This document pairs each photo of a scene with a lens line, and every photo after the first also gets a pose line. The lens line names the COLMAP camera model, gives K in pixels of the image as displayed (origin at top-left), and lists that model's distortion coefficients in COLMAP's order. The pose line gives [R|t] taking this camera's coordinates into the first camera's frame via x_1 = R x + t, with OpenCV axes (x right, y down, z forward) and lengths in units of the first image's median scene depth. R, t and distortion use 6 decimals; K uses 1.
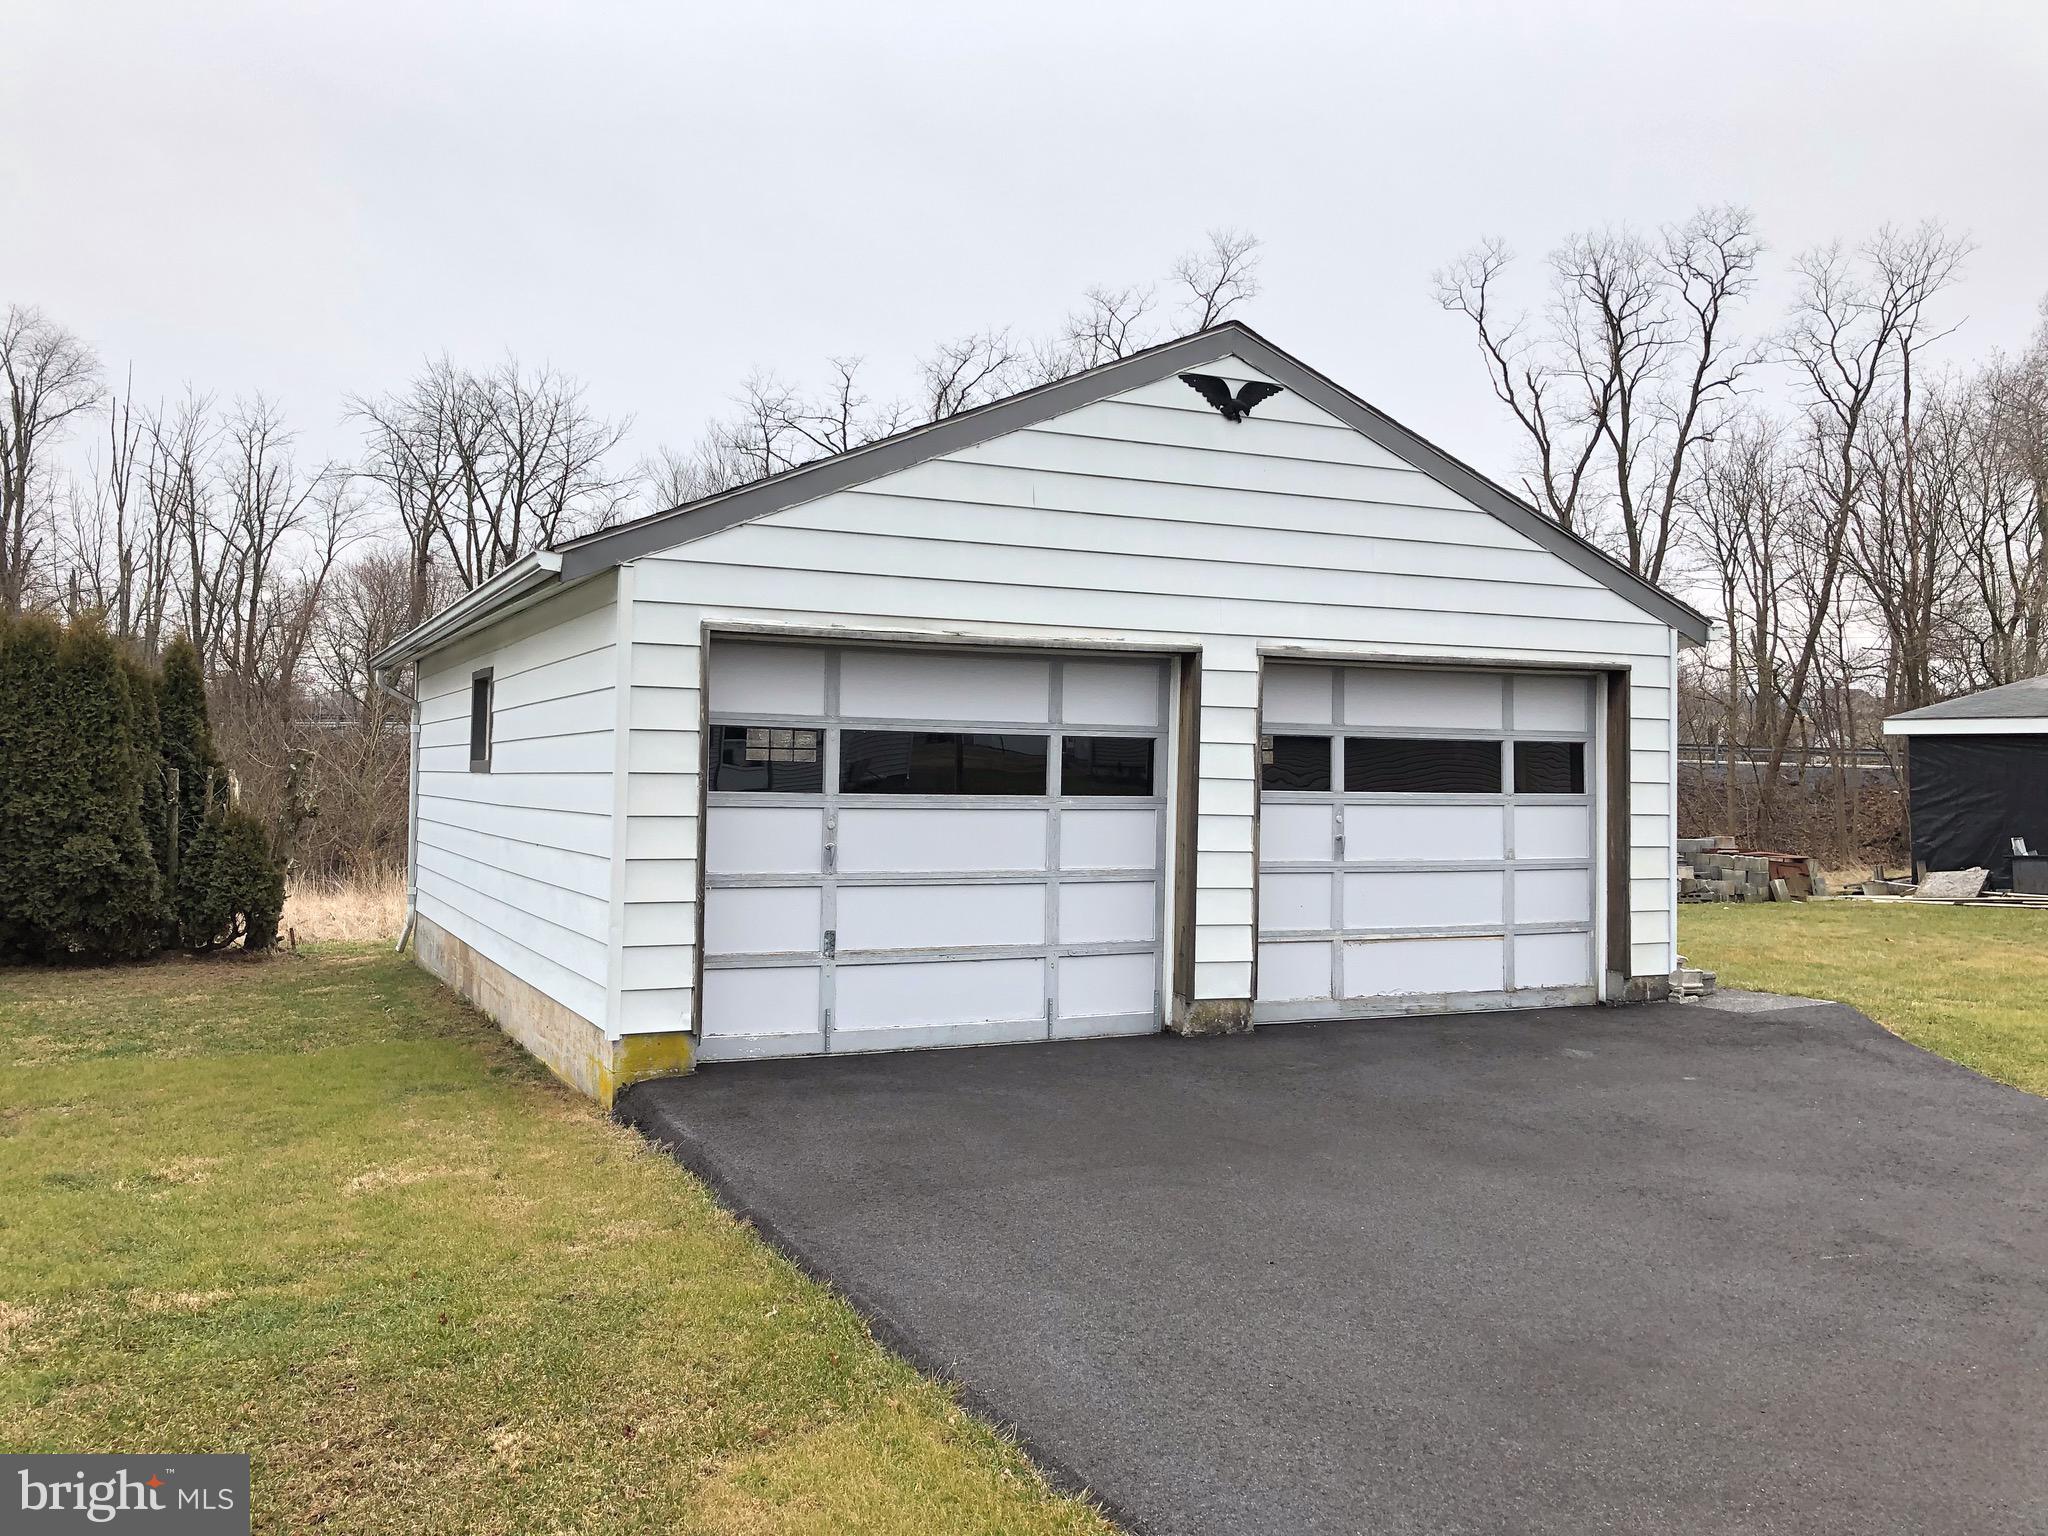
lens RADIAL K [[1664.0, 0, 1012.8], [0, 1664.0, 756.1], [0, 0, 1]] dist [0.093892, -0.148089]
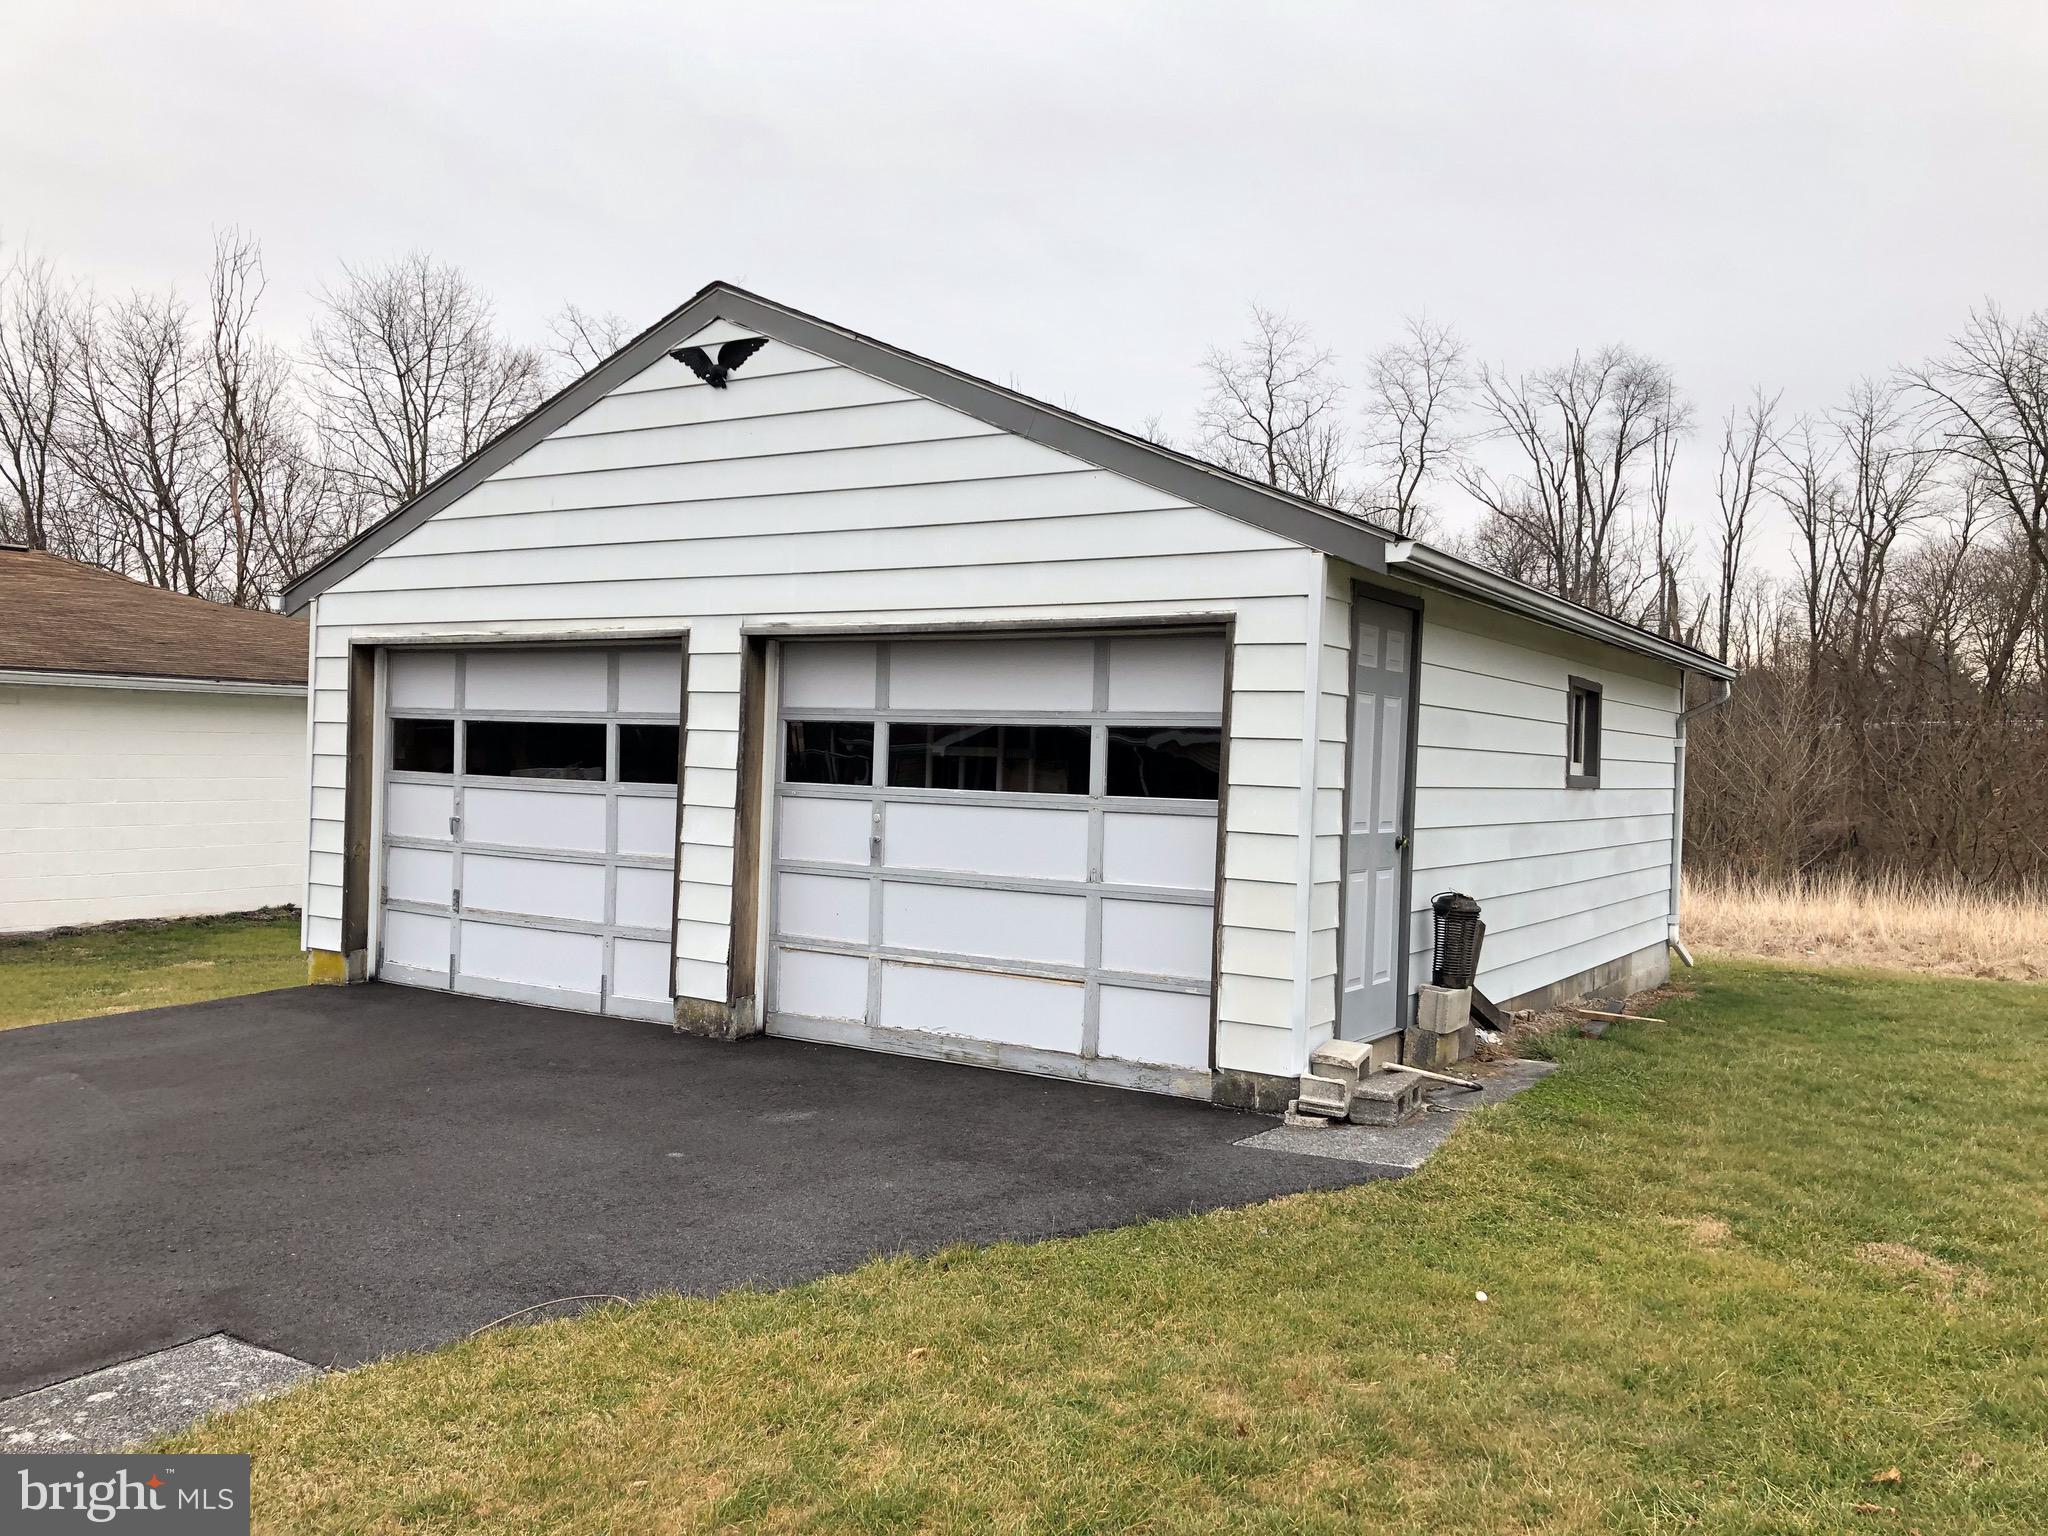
lens RADIAL K [[1677.2, 0, 1010.4], [0, 1677.2, 761.7], [0, 0, 1]] dist [0.085356, -0.170992]
pose [[0.531393, 0.008473, -0.847083, 0.988289], [-0.007494, 0.999958, 0.005301, 0.003693], [0.847093, 0.003531, 0.531434, 0.611807]]
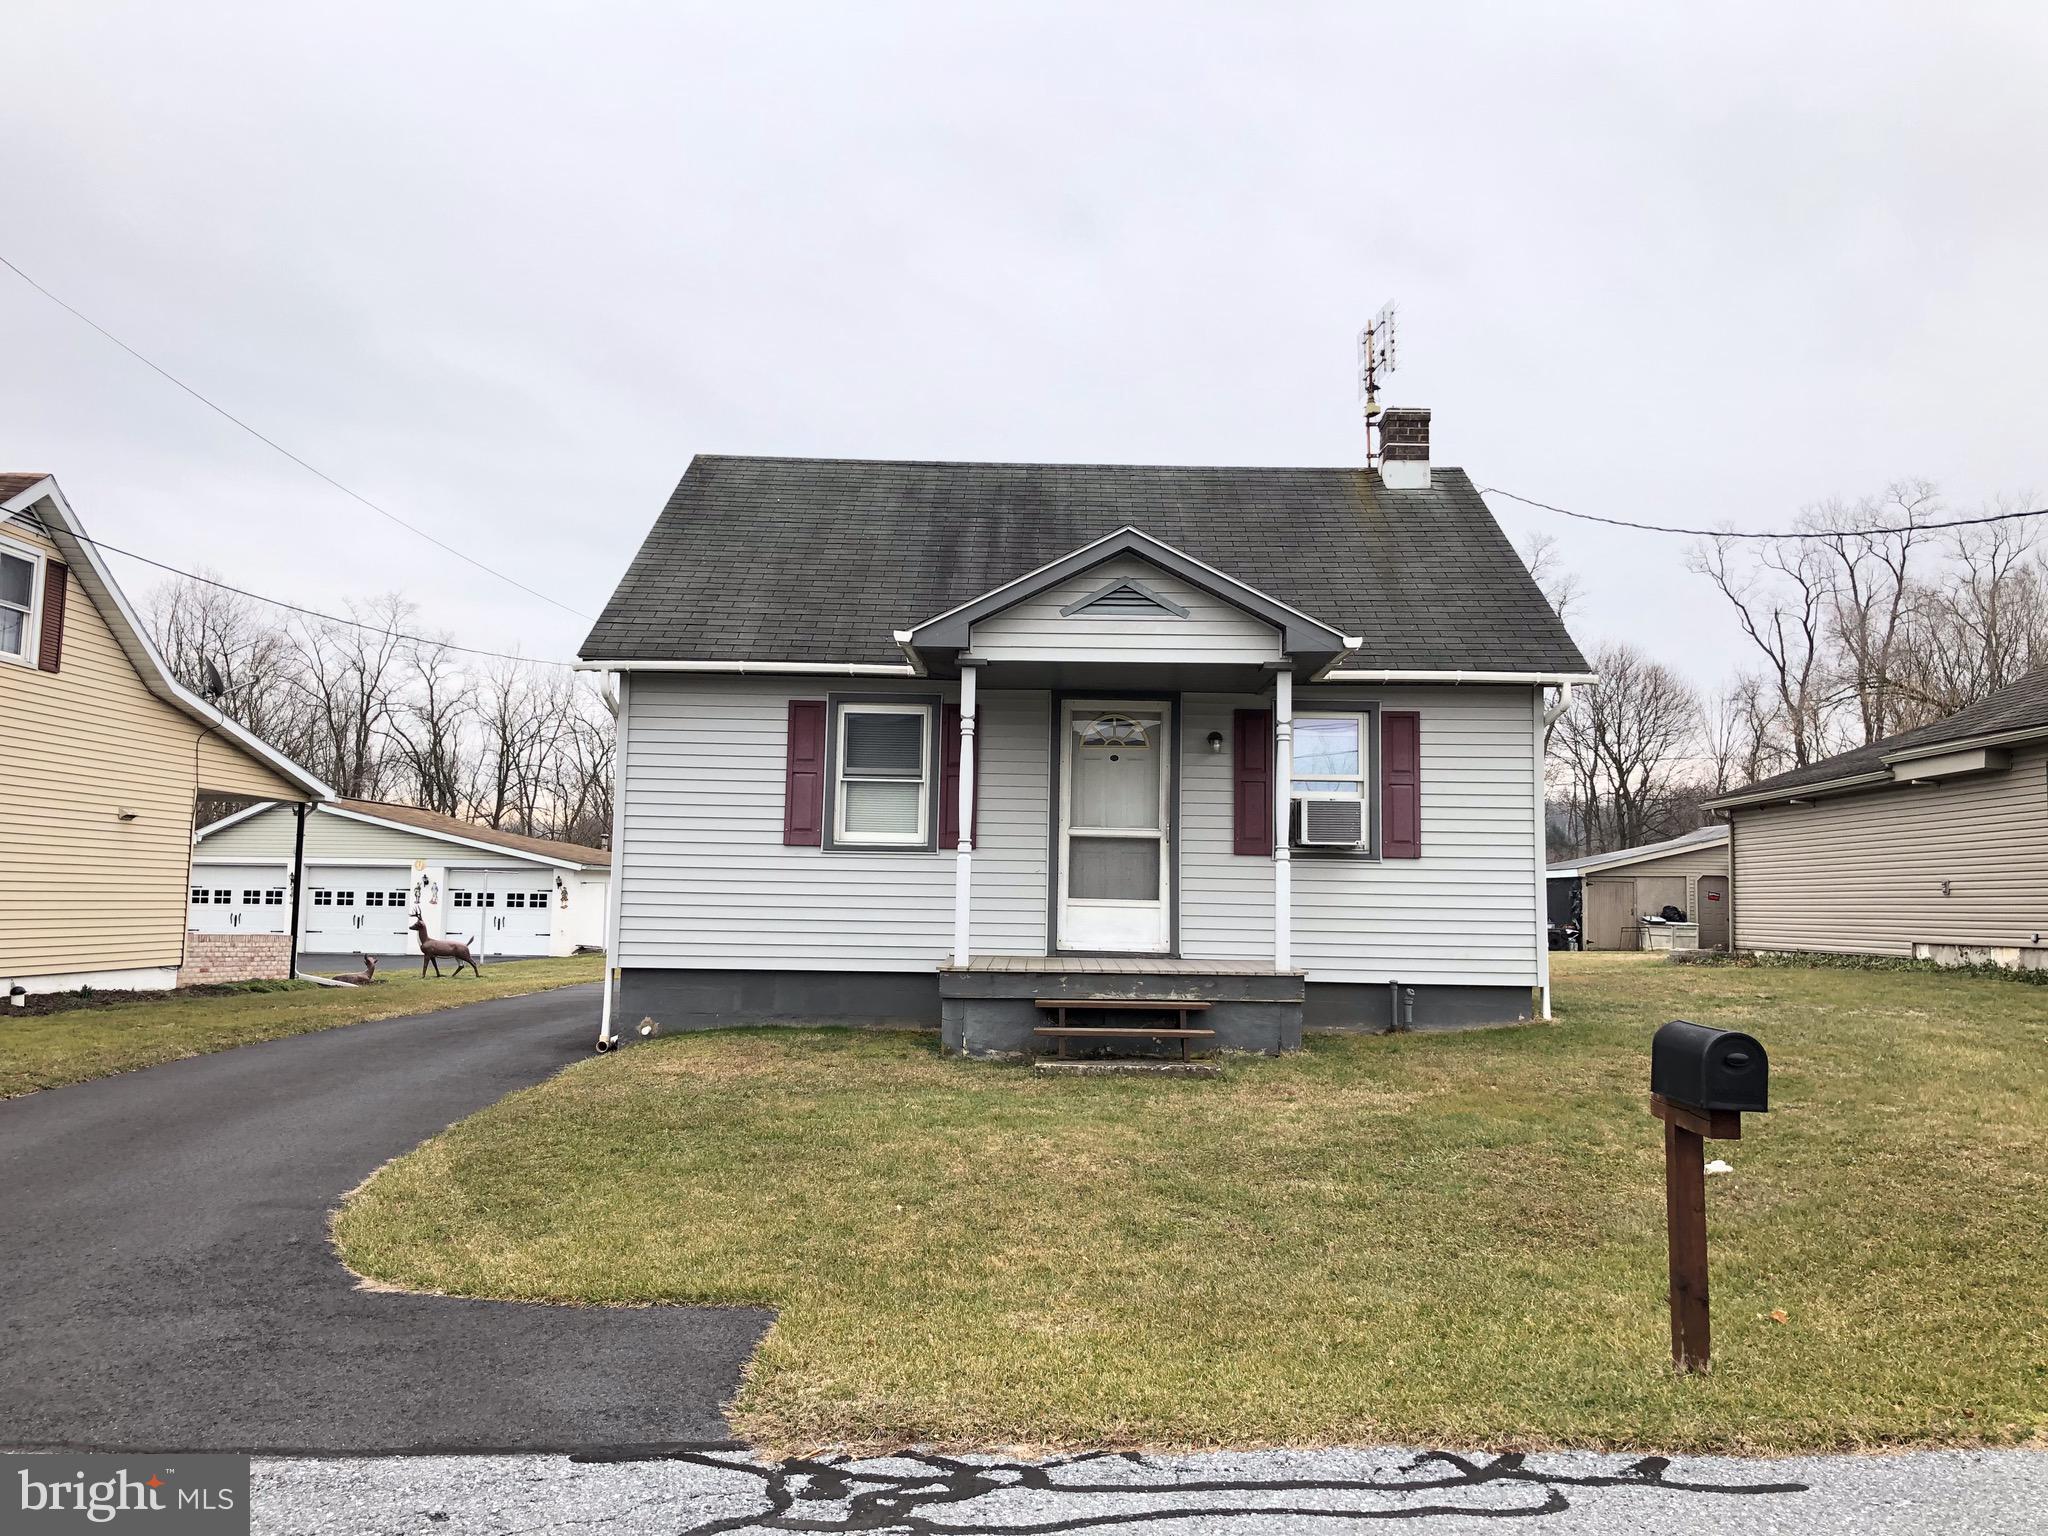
lens RADIAL K [[1702.9, 0, 1013.6], [0, 1702.9, 751.9], [0, 0, 1]] dist [0.027120, 0.003114]
pose [[0.880792, -0.042599, -0.471583, 2.466166], [0.001861, 0.996249, -0.086518, 0.030999], [0.473499, 0.075327, 0.877567, -2.960974]]
